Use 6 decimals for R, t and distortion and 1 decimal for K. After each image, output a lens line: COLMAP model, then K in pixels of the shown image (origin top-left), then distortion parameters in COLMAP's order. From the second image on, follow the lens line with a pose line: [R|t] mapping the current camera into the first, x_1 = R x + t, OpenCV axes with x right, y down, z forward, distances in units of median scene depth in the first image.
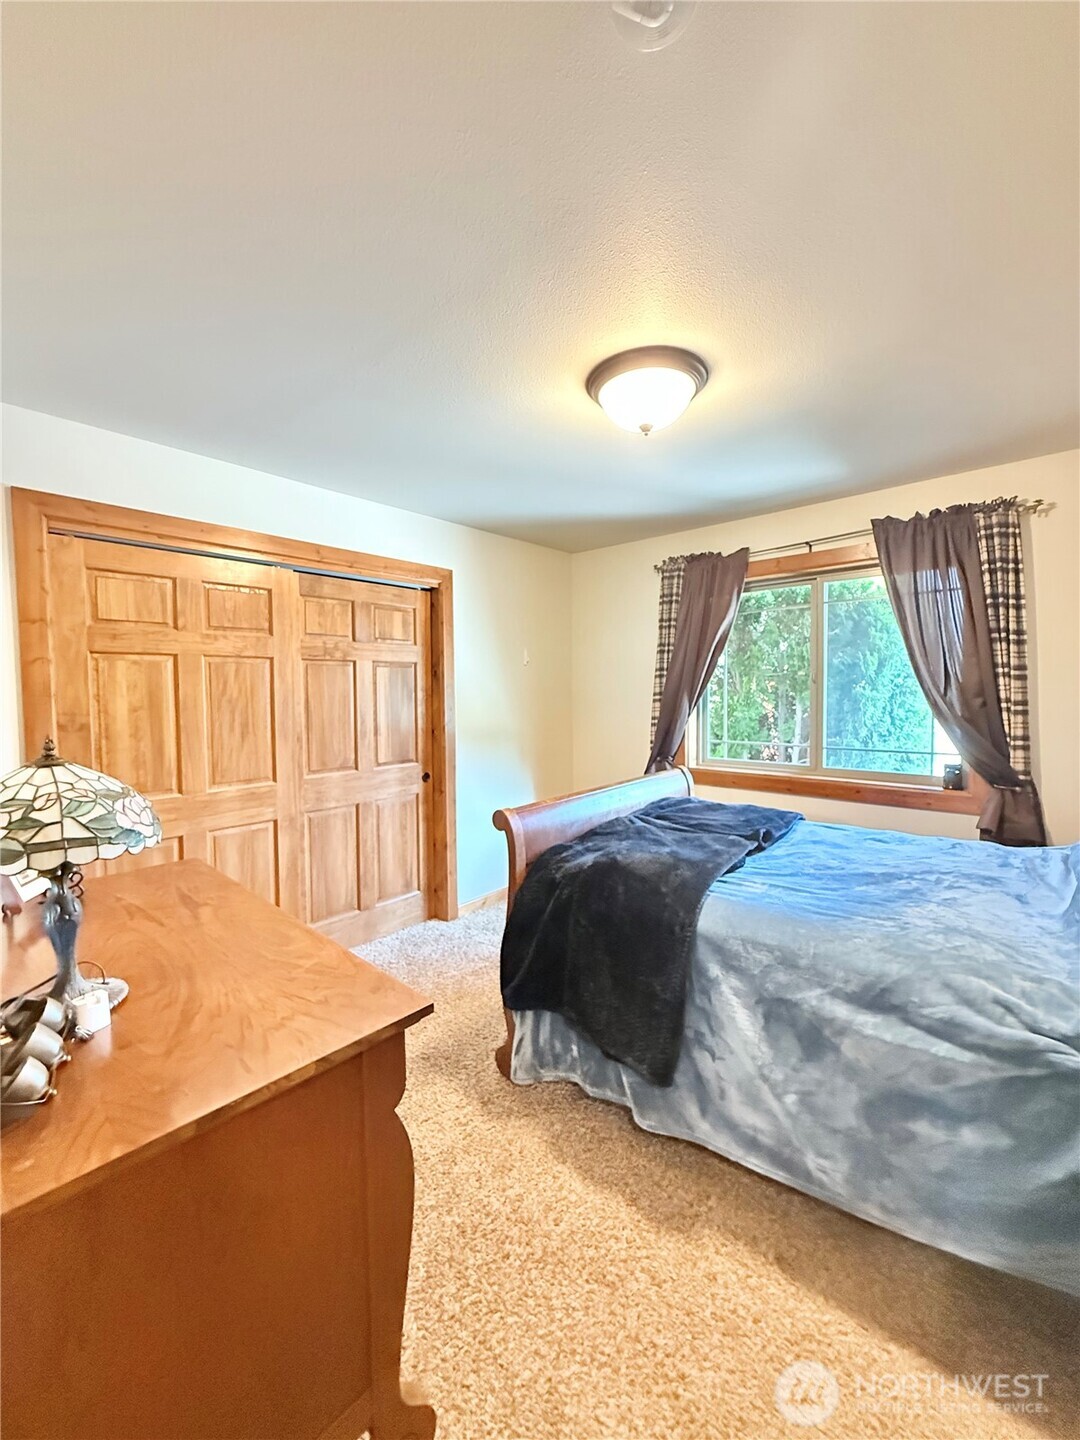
lens RADIAL K [[574.3, 0, 541.2], [0, 574.3, 715.1], [0, 0, 1]] dist [-0.001056, 0.000389]
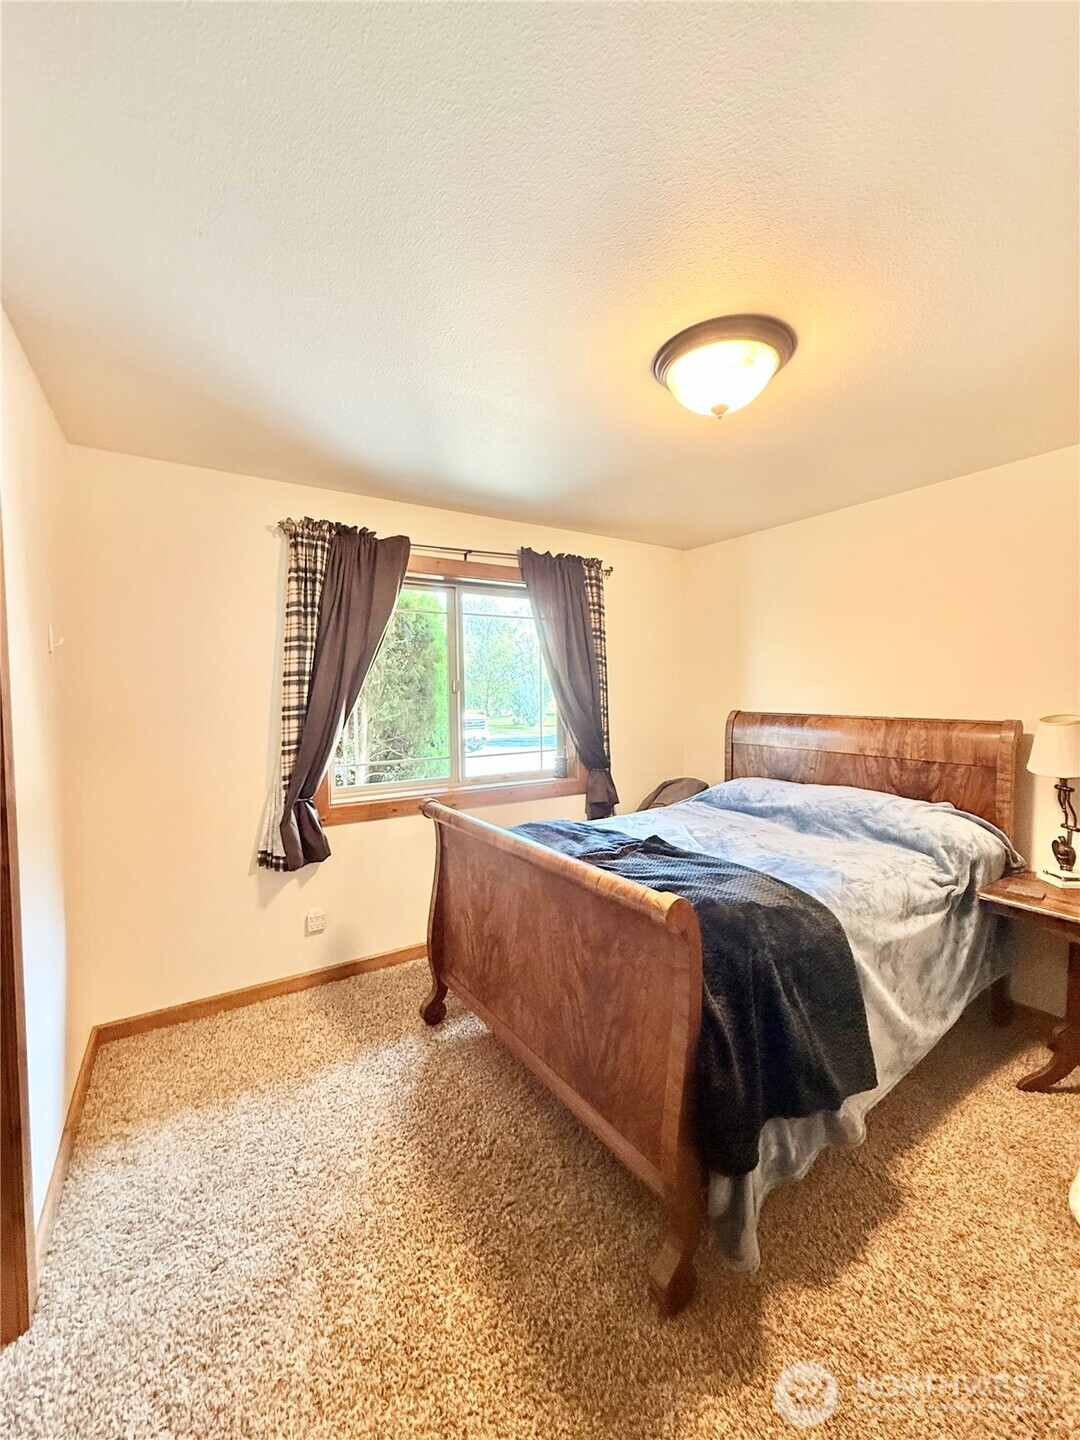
lens RADIAL K [[574.3, 0, 541.2], [0, 574.3, 715.1], [0, 0, 1]] dist [-0.001056, 0.000389]
pose [[0.290172, -0.031239, 0.956465, -0.424992], [0.048721, 0.998653, 0.017836, -0.029322], [-0.955734, 0.041425, 0.291303, 0.572986]]
